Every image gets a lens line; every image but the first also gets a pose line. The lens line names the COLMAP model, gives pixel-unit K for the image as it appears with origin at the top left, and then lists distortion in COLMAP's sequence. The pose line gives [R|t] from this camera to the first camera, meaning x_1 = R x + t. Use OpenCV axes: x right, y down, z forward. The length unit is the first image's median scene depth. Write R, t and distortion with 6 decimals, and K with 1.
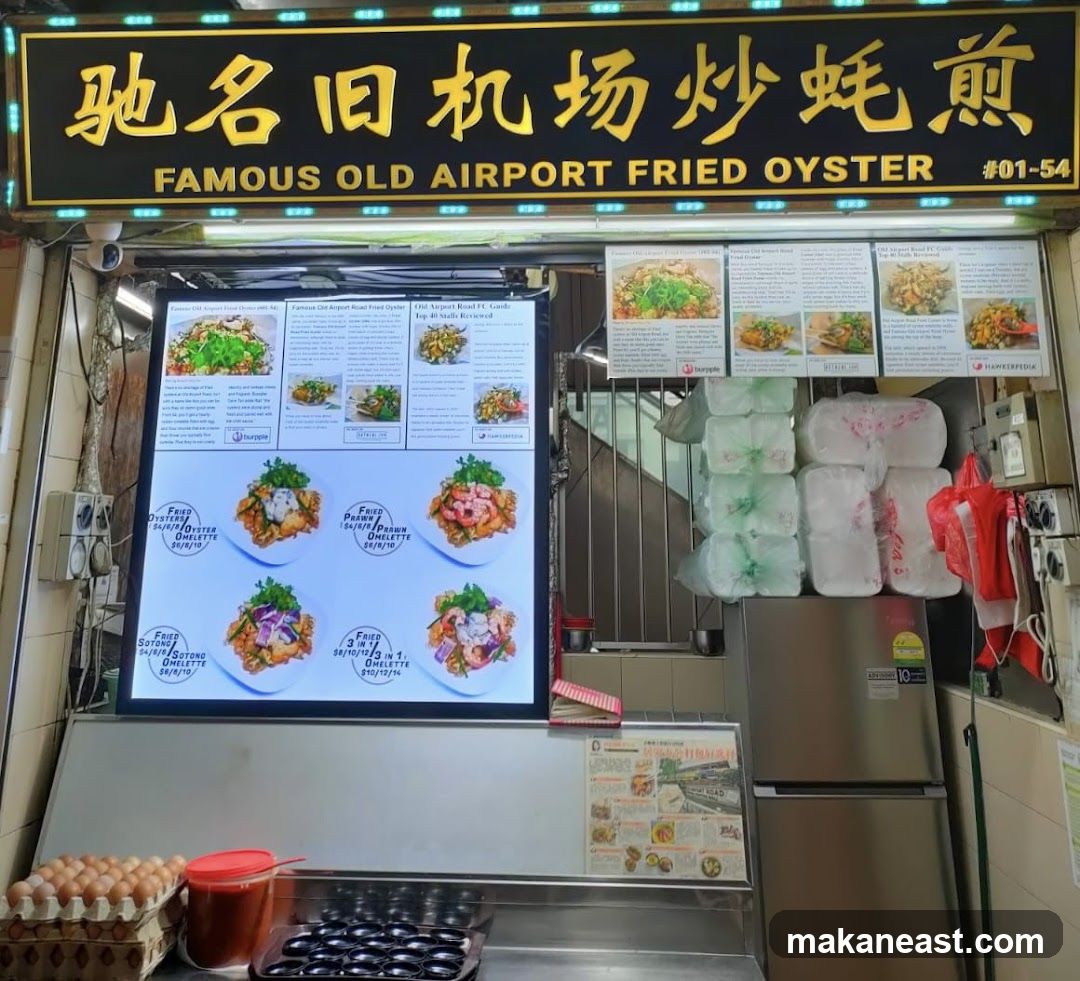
lens RADIAL K [[1093.1, 0, 515.9], [0, 1093.1, 242.1], [0, 0, 1]] dist [0.045689, 0.014057]
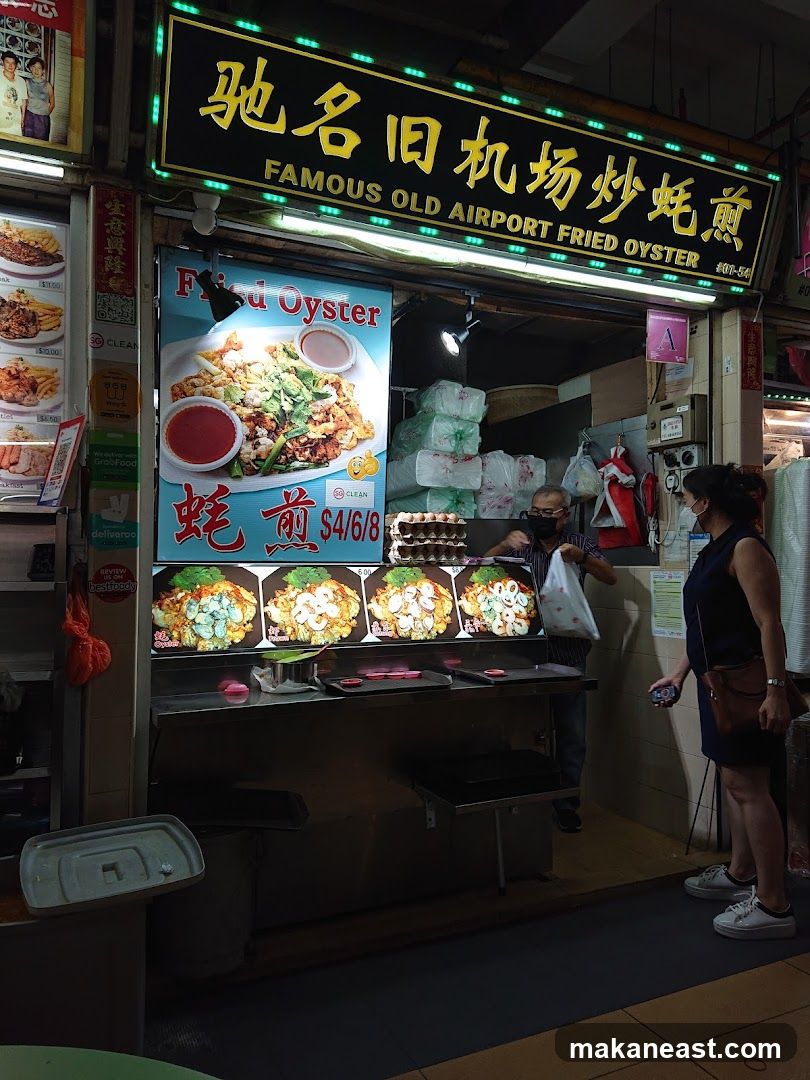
lens RADIAL K [[769.2, 0, 405.0], [0, 769.2, 540.0], [0, 0, 1]] dist [0.196138, -0.301908]
pose [[0.877439, 0.008320, 0.479615, -0.645077], [-0.127313, 0.968030, 0.216122, 0.151433], [-0.462484, -0.250695, 0.850447, -0.000033]]
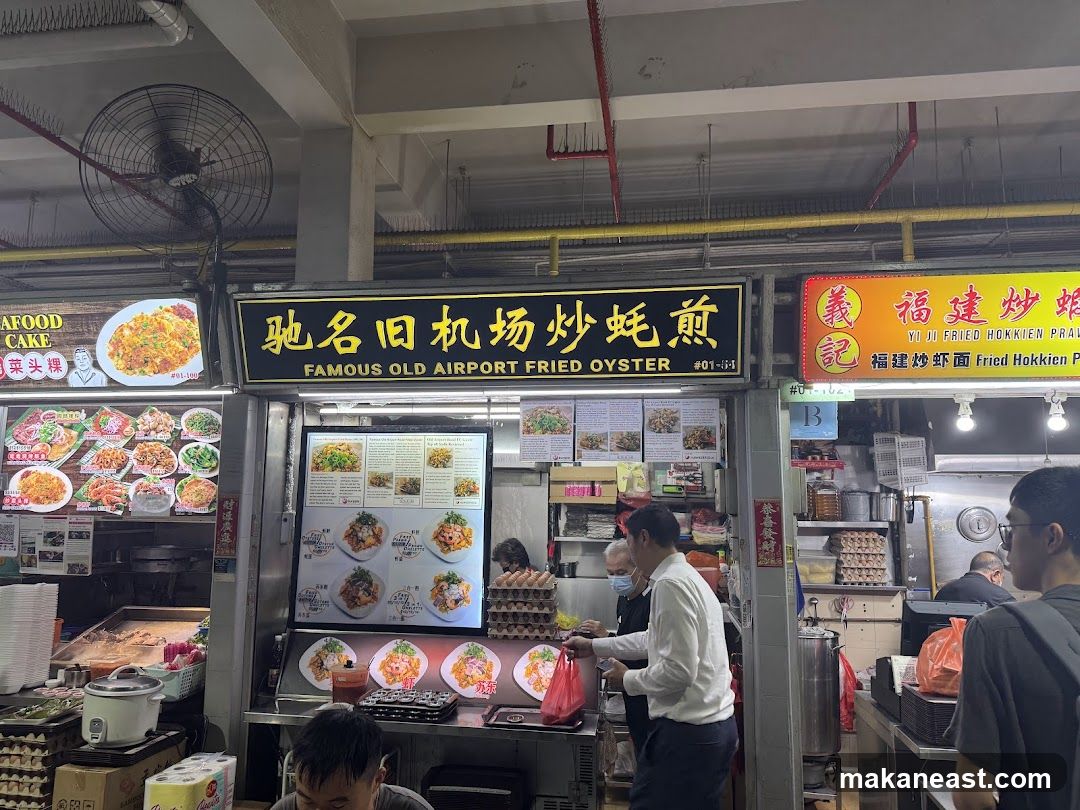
lens RADIAL K [[723.1, 0, 540.0], [0, 723.1, 405.0], [0, 0, 1]] dist [0.138301, -0.191122]
pose [[0.997051, -0.007714, -0.076349, 0.231918], [0.018495, 0.989762, 0.141521, -0.184362], [0.074475, -0.142516, 0.986987, -0.366546]]
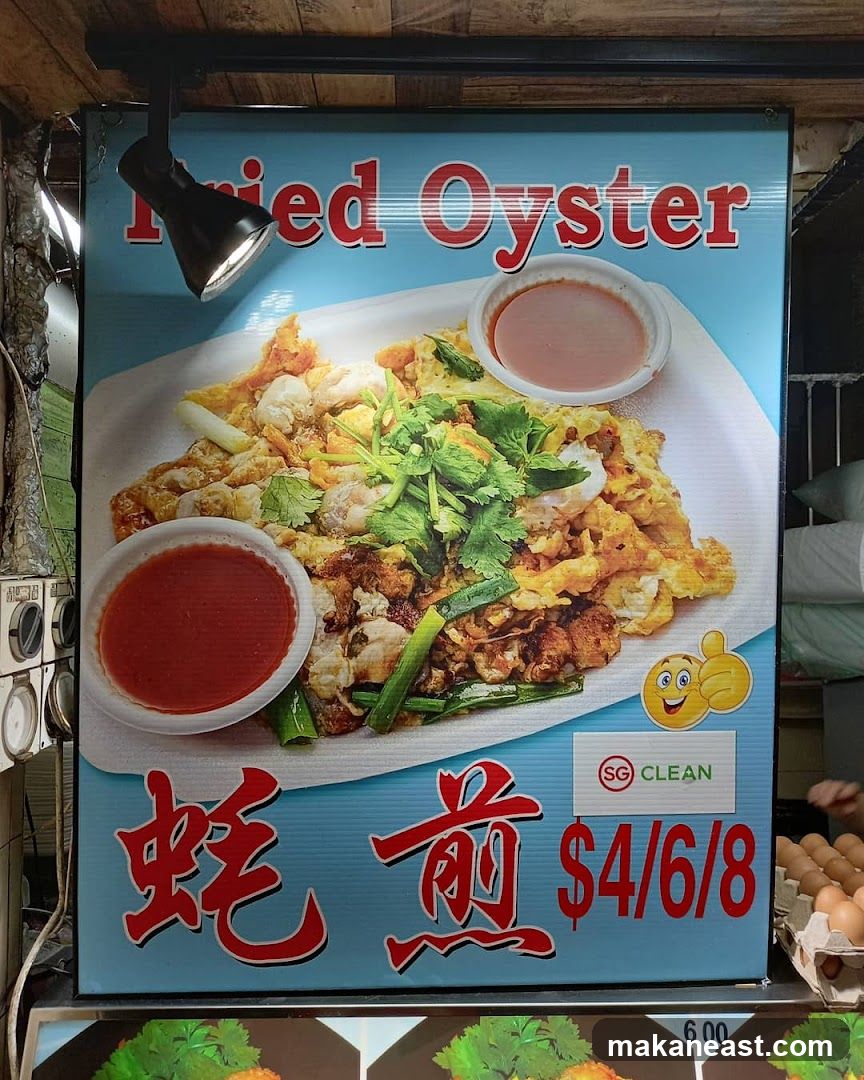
lens RADIAL K [[892.2, 0, 430.2], [0, 892.2, 523.3], [0, 0, 1]] dist [0.107834, -0.240736]
pose [[0.996731, -0.004620, 0.080655, -0.280919], [-0.015595, 0.968580, 0.248213, 0.121315], [-0.079267, -0.248659, 0.965342, 0.705517]]
